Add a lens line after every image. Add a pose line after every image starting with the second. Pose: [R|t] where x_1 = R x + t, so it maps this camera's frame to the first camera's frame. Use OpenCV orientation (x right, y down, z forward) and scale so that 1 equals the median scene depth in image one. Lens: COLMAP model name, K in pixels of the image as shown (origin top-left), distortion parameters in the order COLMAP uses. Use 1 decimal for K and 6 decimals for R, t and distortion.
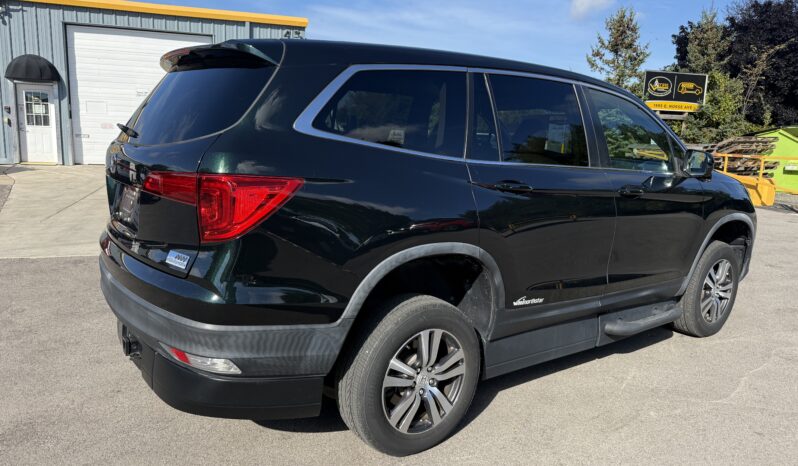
lens RADIAL K [[573.6, 0, 380.6], [0, 573.6, 234.6], [0, 0, 1]] dist [0.047528, -0.059157]
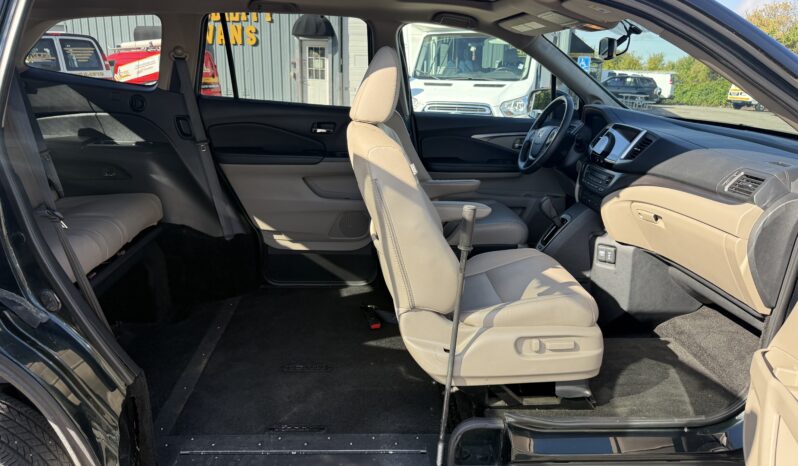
lens RADIAL K [[573.6, 0, 401.1], [0, 573.6, 226.0], [0, 0, 1]] dist [0.047528, -0.059157]
pose [[0.844315, 0.124206, -0.521254, 0.150172], [-0.092124, 0.991927, 0.087139, -0.023697], [0.527869, -0.025553, 0.848941, 0.162575]]
